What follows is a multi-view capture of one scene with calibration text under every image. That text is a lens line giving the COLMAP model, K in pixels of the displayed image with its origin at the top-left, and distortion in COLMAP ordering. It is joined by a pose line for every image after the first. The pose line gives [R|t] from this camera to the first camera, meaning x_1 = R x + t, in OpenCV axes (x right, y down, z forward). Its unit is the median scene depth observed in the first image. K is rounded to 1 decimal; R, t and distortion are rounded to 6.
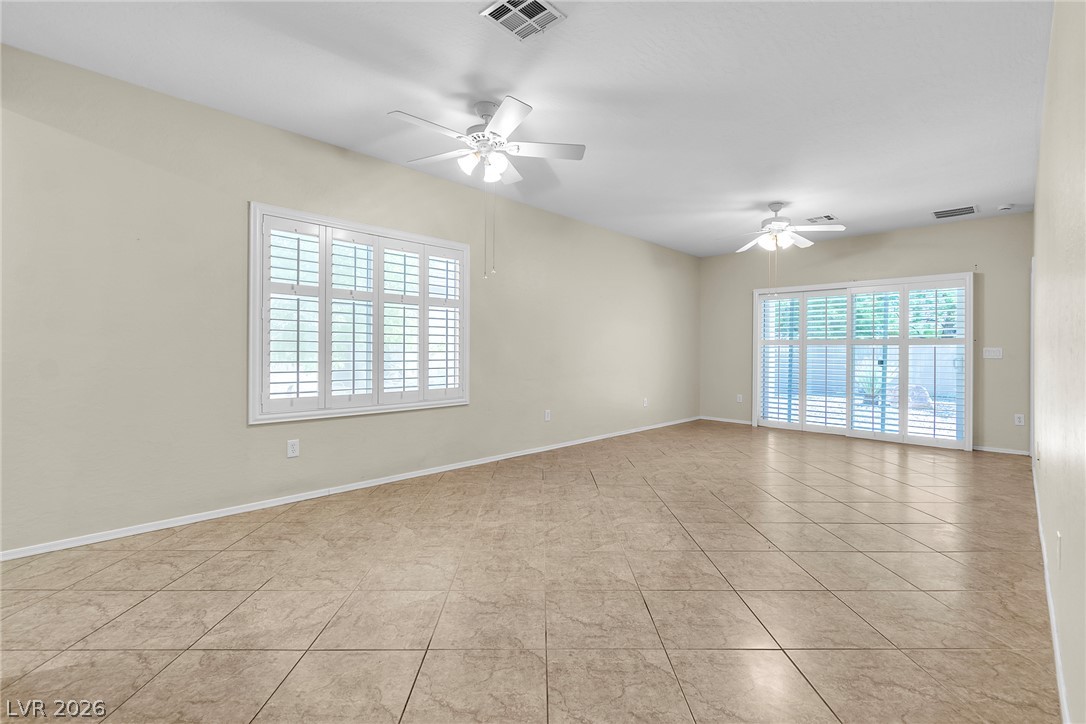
lens RADIAL K [[480.3, 0, 549.3], [0, 480.3, 355.0], [0, 0, 1]] dist [0.002511, -0.000528]
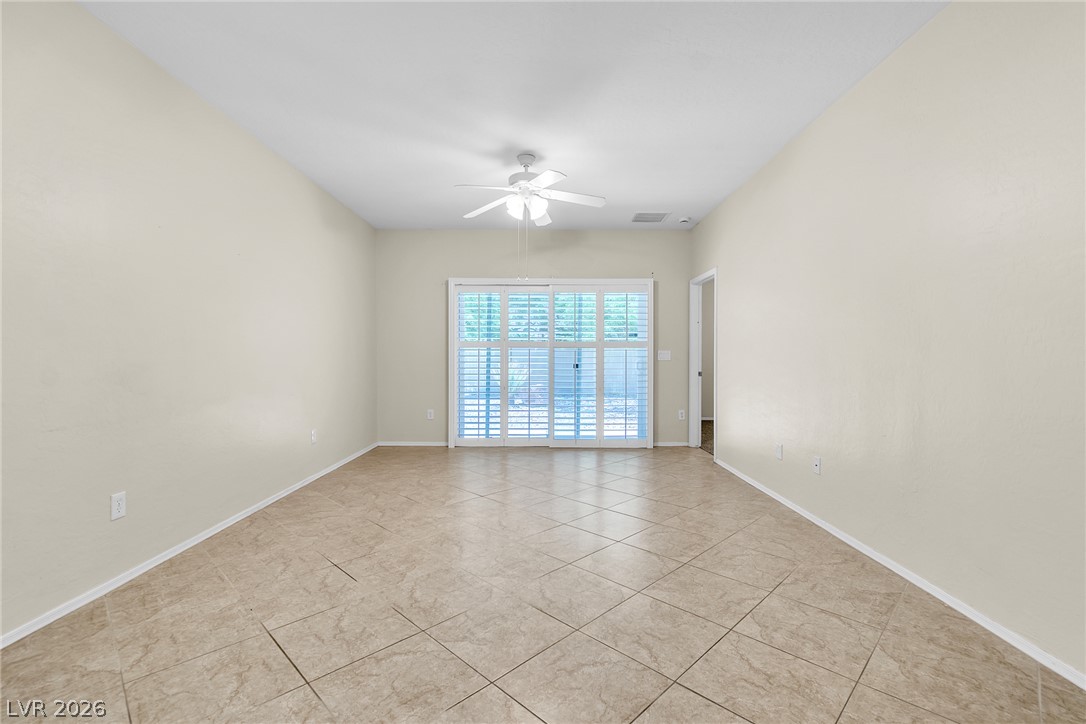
lens RADIAL K [[479.6, 0, 545.7], [0, 479.6, 364.5], [0, 0, 1]] dist [0.001479, 0.000008]
pose [[0.716105, -0.018262, 0.697753, -0.025379], [0.011027, 0.999829, 0.014851, -0.002663], [-0.697905, -0.002940, 0.716184, 0.399821]]
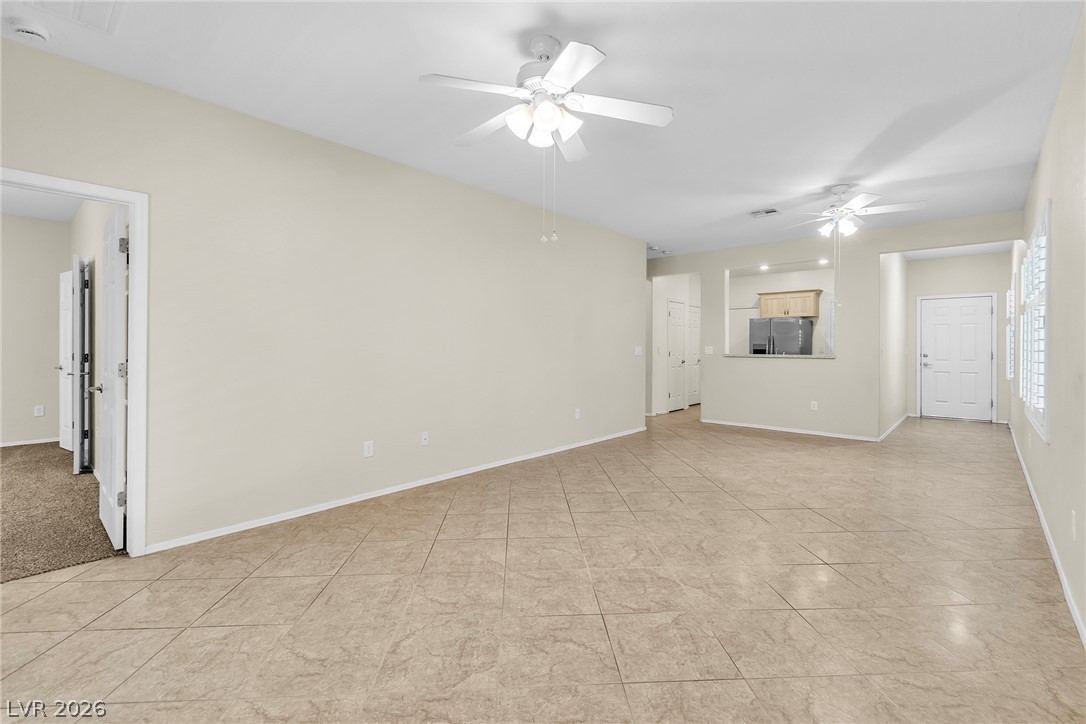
lens RADIAL K [[487.0, 0, 548.6], [0, 487.0, 348.9], [0, 0, 1]] dist [0.002253, -0.000074]
pose [[-0.999023, -0.011134, -0.042767, 0.438715], [-0.011719, 0.999841, 0.013463, -0.021605], [0.042611, 0.013951, -0.998994, 1.323229]]
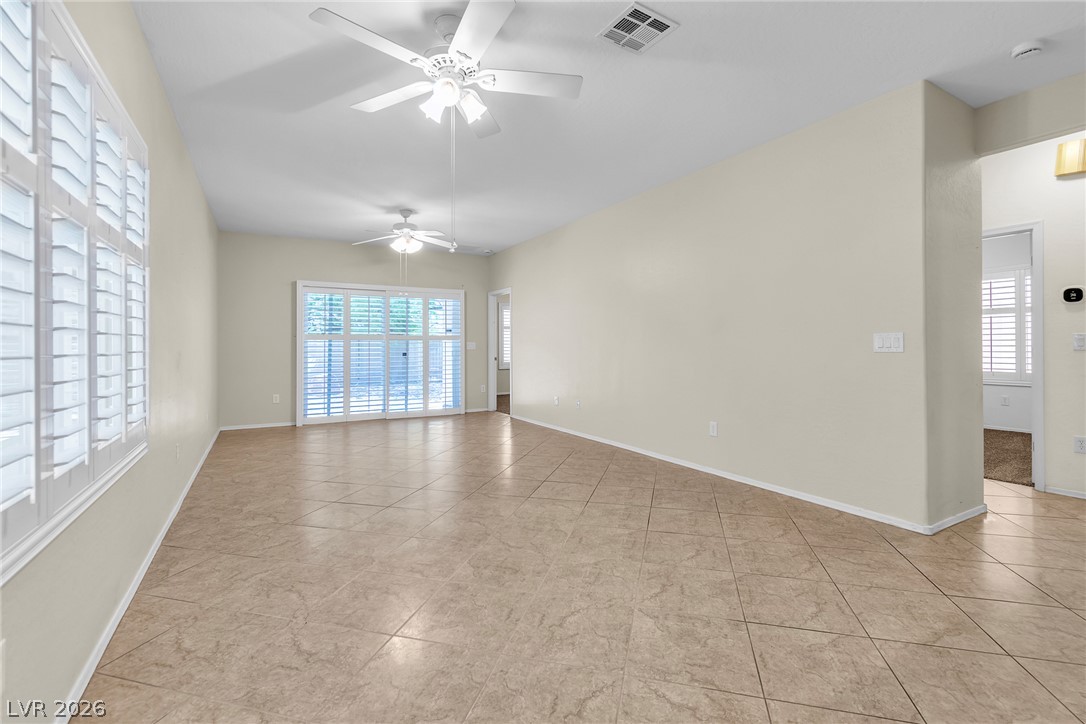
lens RADIAL K [[480.3, 0, 549.3], [0, 480.3, 355.0], [0, 0, 1]] dist [0.002511, -0.000528]
pose [[0.265596, -0.025970, 0.963735, -0.442693], [0.013539, 0.999639, 0.023206, -0.007263], [-0.963989, 0.006885, 0.265851, 0.357870]]
